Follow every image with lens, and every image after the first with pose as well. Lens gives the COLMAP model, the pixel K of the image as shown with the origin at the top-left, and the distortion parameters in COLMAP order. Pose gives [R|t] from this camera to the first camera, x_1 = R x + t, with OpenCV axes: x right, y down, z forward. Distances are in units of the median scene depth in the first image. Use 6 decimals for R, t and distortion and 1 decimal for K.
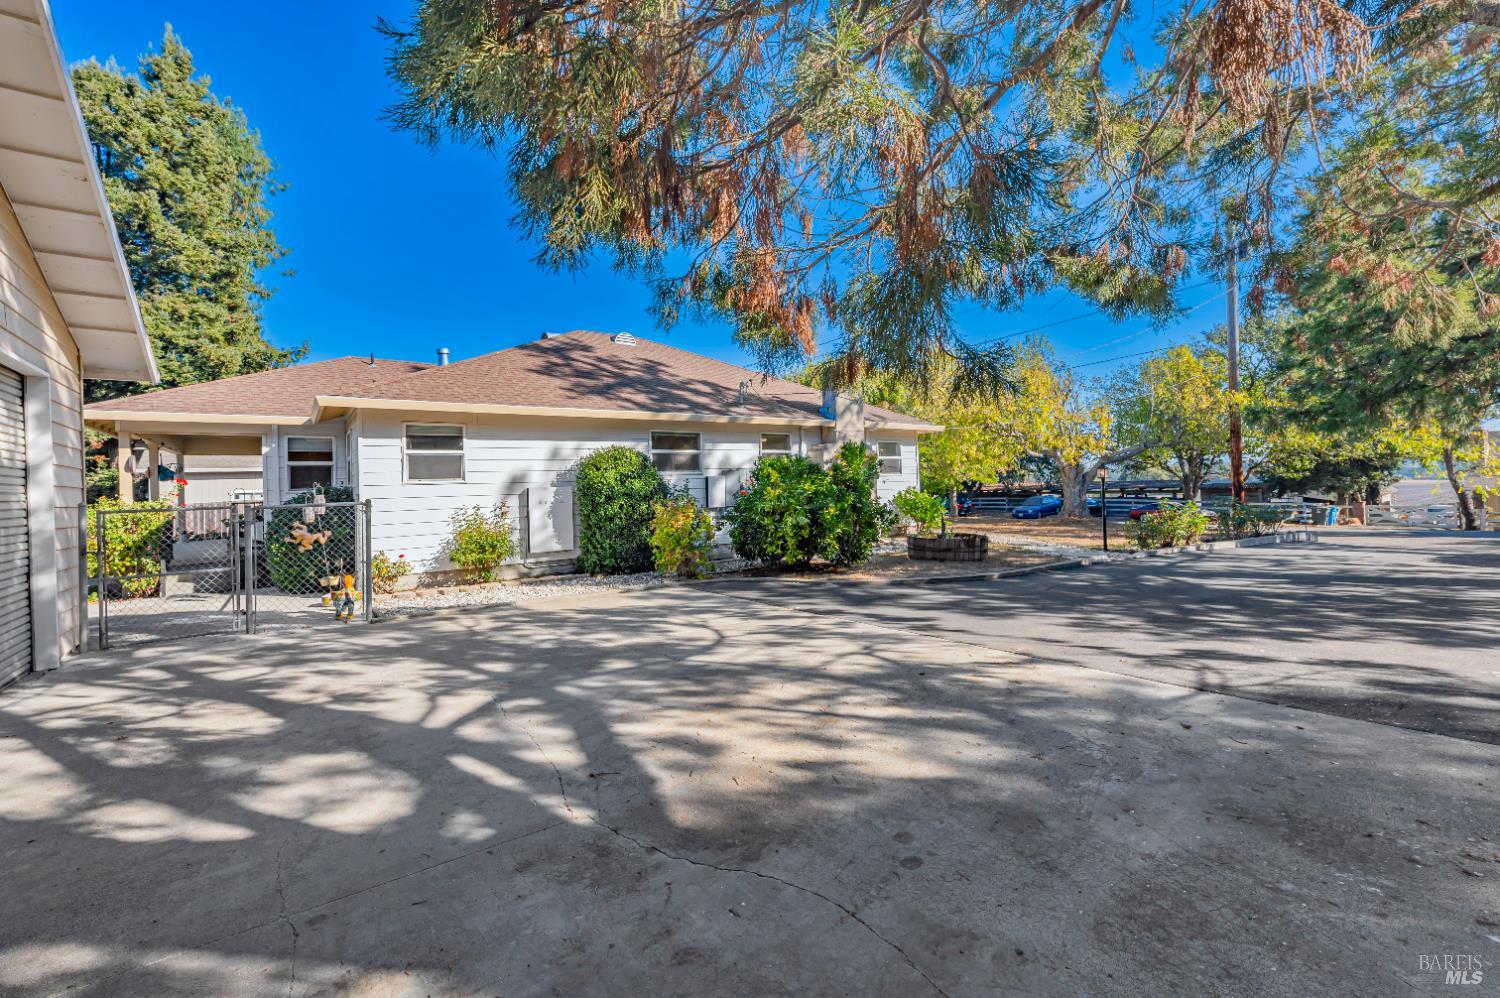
lens RADIAL K [[595.8, 0, 749.1], [0, 595.8, 496.1], [0, 0, 1]] dist [-0.001557, -0.000152]
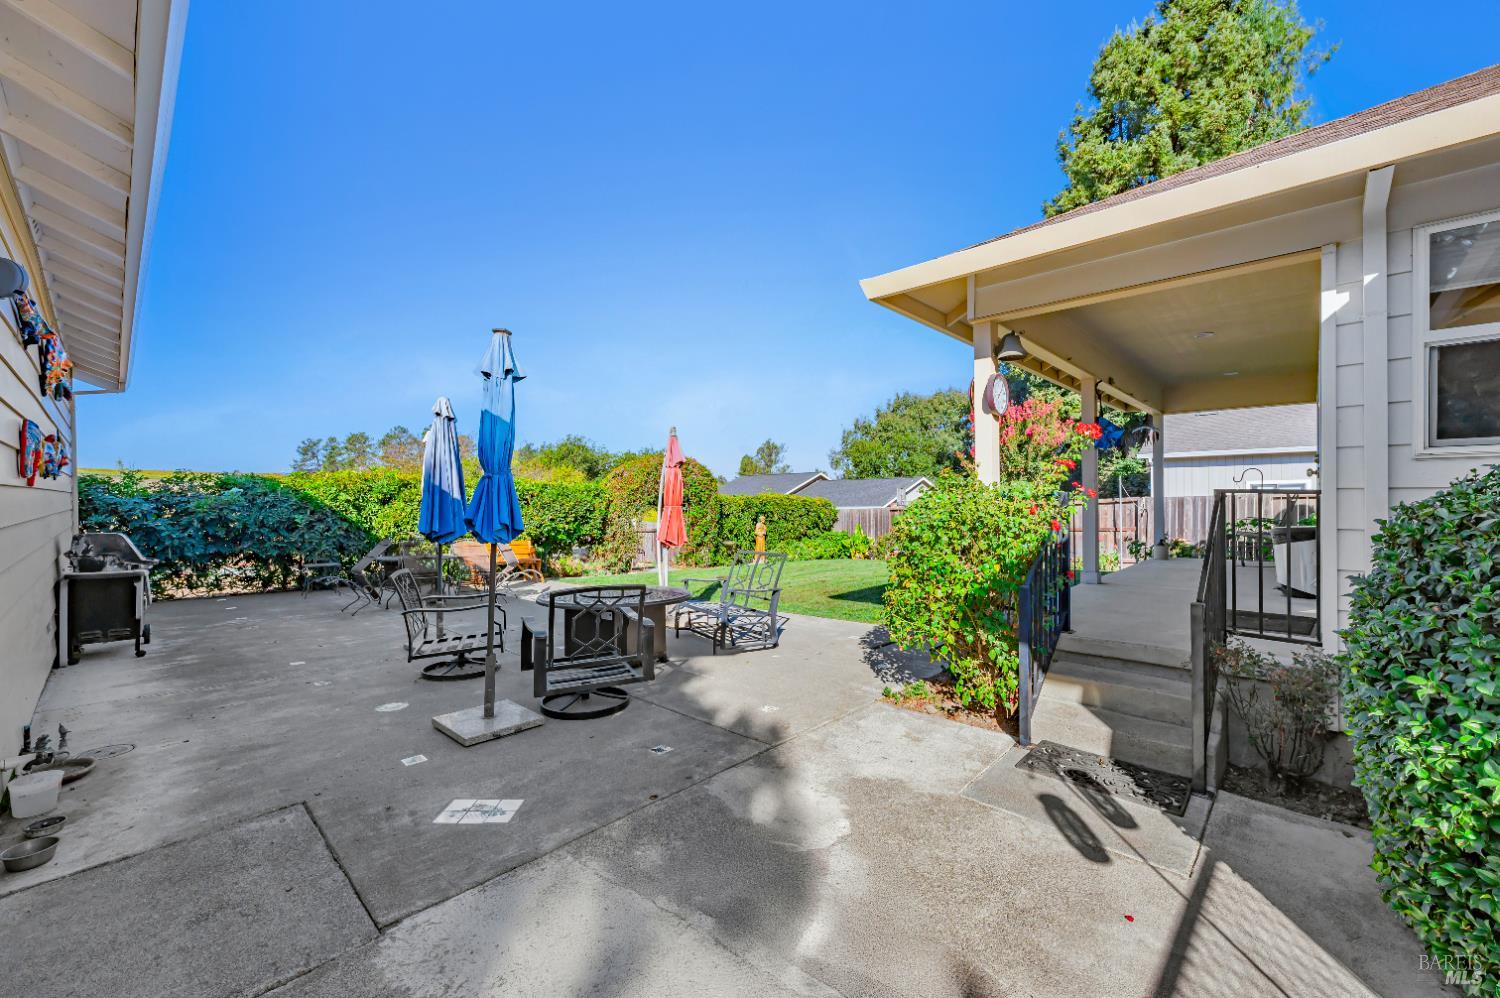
lens RADIAL K [[595.8, 0, 749.0], [0, 595.8, 499.1], [0, 0, 1]] dist [-0.001557, -0.000152]
pose [[0.152116, 0.023459, -0.988084, -0.227786], [-0.003856, 0.999725, 0.023142, 0.004227], [0.988355, 0.000290, 0.152165, 0.271002]]
